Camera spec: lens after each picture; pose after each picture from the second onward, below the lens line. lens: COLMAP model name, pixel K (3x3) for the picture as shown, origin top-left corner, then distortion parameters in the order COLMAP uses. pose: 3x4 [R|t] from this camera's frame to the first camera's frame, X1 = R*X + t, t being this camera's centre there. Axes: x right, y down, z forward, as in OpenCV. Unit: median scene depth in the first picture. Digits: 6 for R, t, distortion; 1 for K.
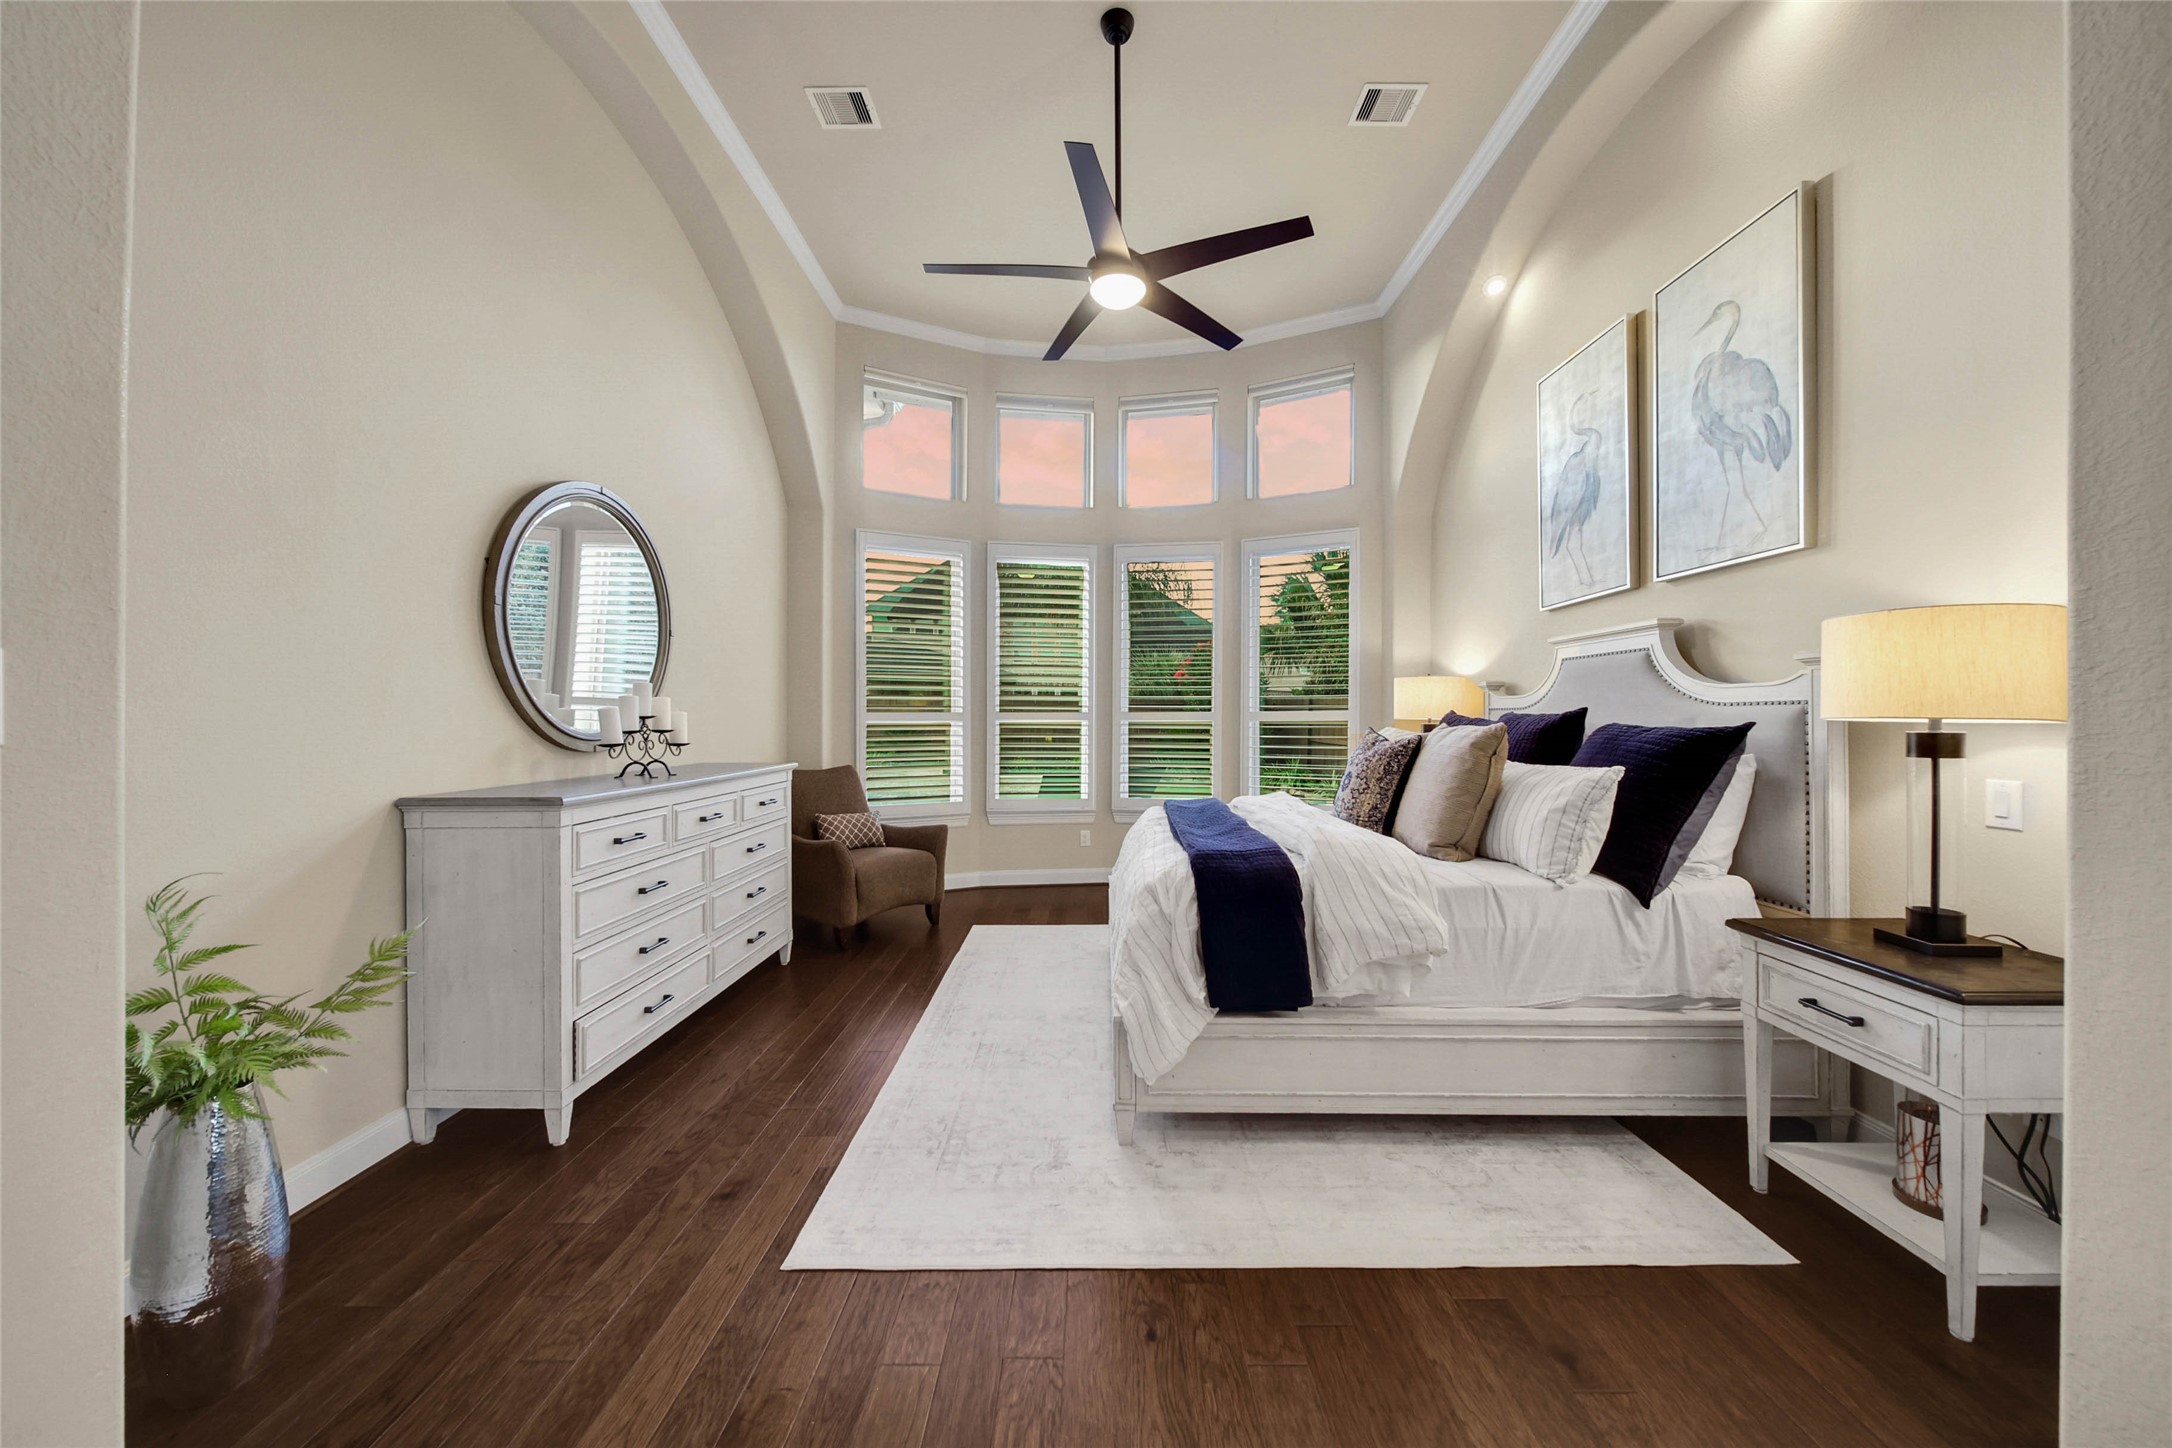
lens RADIAL K [[756.8, 0, 1088.6], [0, 756.8, 713.3], [0, 0, 1]] dist [0.000020, -0.000001]
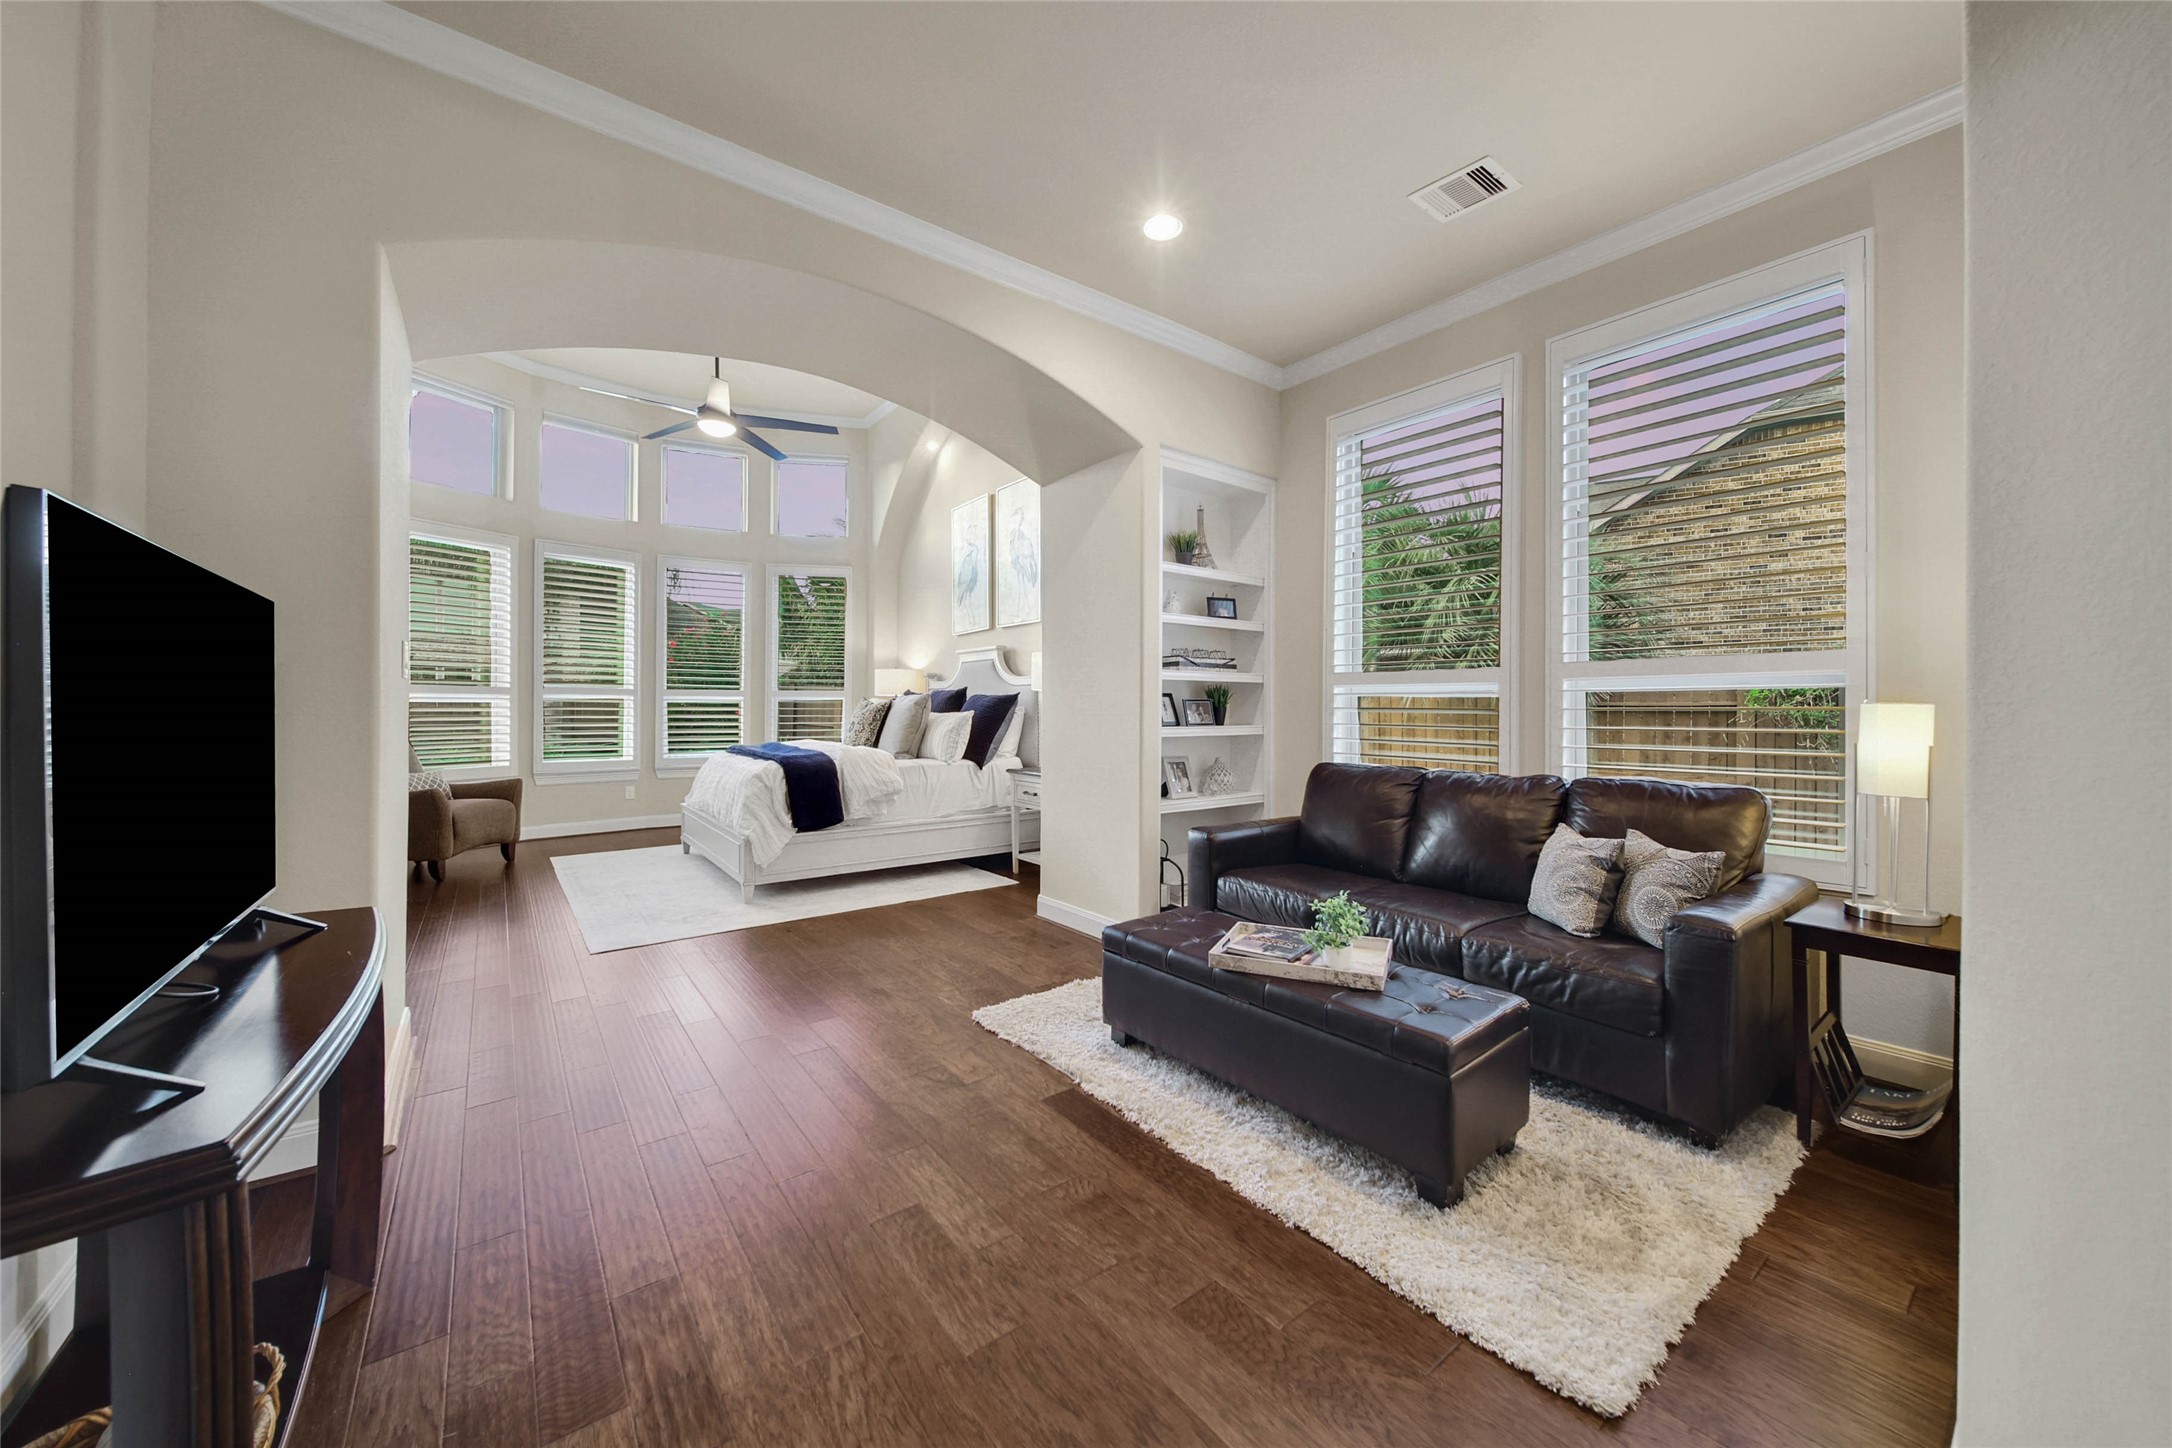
lens RADIAL K [[756.8, 0, 1079.1], [0, 756.8, 710.2], [0, 0, 1]] dist [0.000020, -0.000001]
pose [[0.789587, -0.000248, 0.613638, -0.378637], [-0.004782, 0.999967, 0.006558, 0.042292], [-0.613620, -0.008112, 0.789560, -0.843365]]
